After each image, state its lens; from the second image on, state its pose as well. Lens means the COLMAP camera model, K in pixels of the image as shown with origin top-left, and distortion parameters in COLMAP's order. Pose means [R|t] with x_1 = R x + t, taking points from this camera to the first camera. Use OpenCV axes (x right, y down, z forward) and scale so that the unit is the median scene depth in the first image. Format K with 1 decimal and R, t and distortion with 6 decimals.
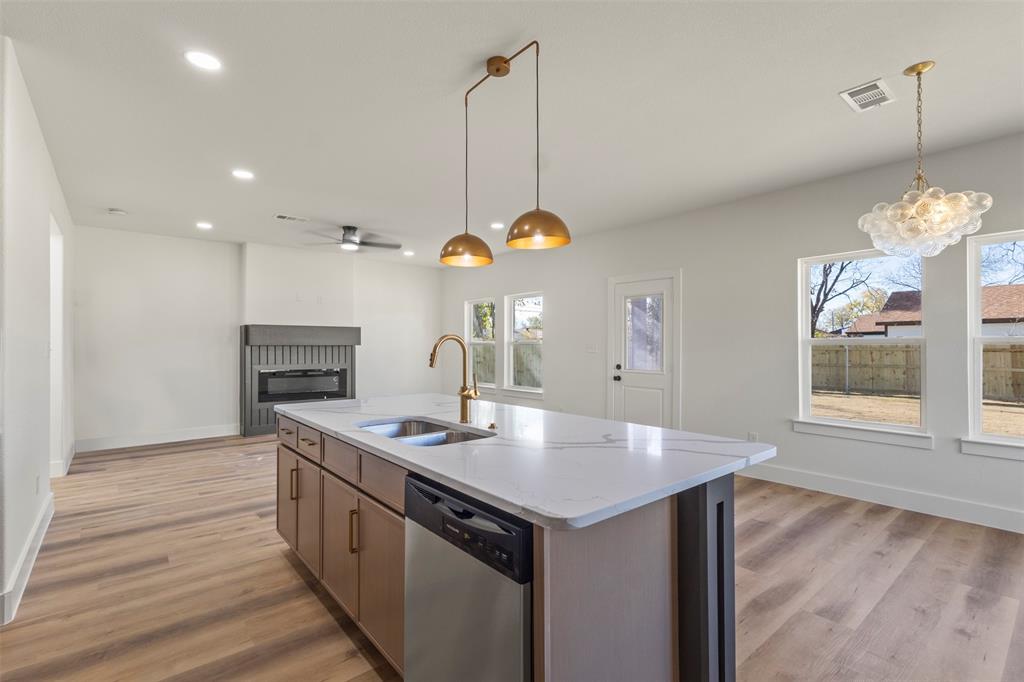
lens RADIAL K [[473.3, 0, 511.8], [0, 473.3, 341.8], [0, 0, 1]] dist [0.000146, 0.001373]
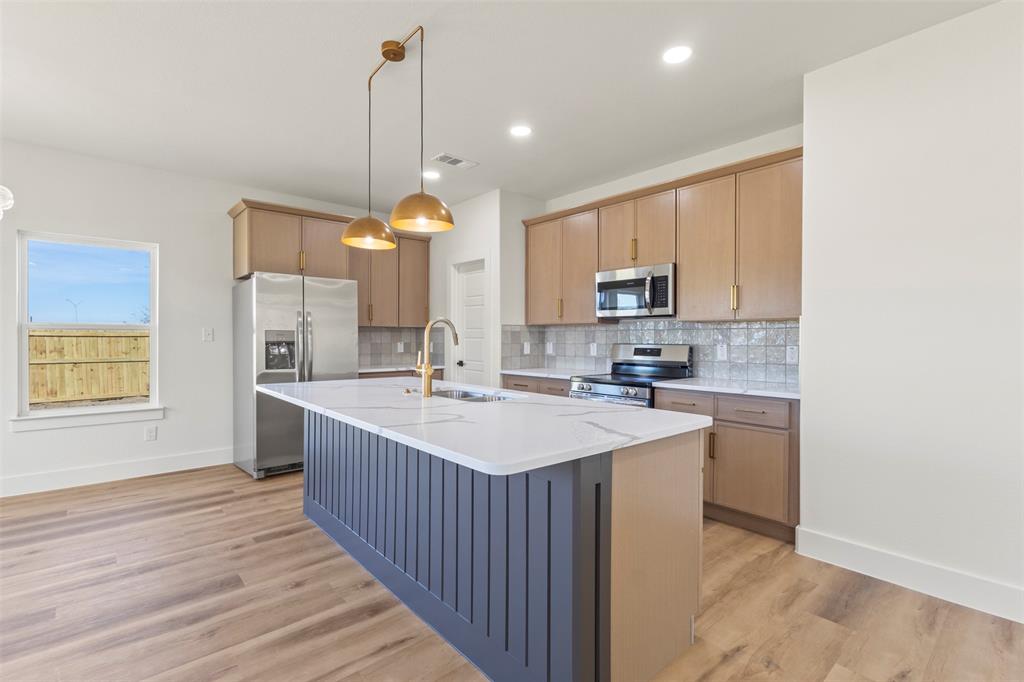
lens RADIAL K [[473.3, 0, 511.7], [0, 473.3, 338.8], [0, 0, 1]] dist [0.000146, 0.001373]
pose [[-0.999732, -0.003983, -0.022816, -0.196484], [-0.003916, 0.999988, -0.002960, 0.027585], [0.022828, -0.002870, -0.999735, 1.541379]]
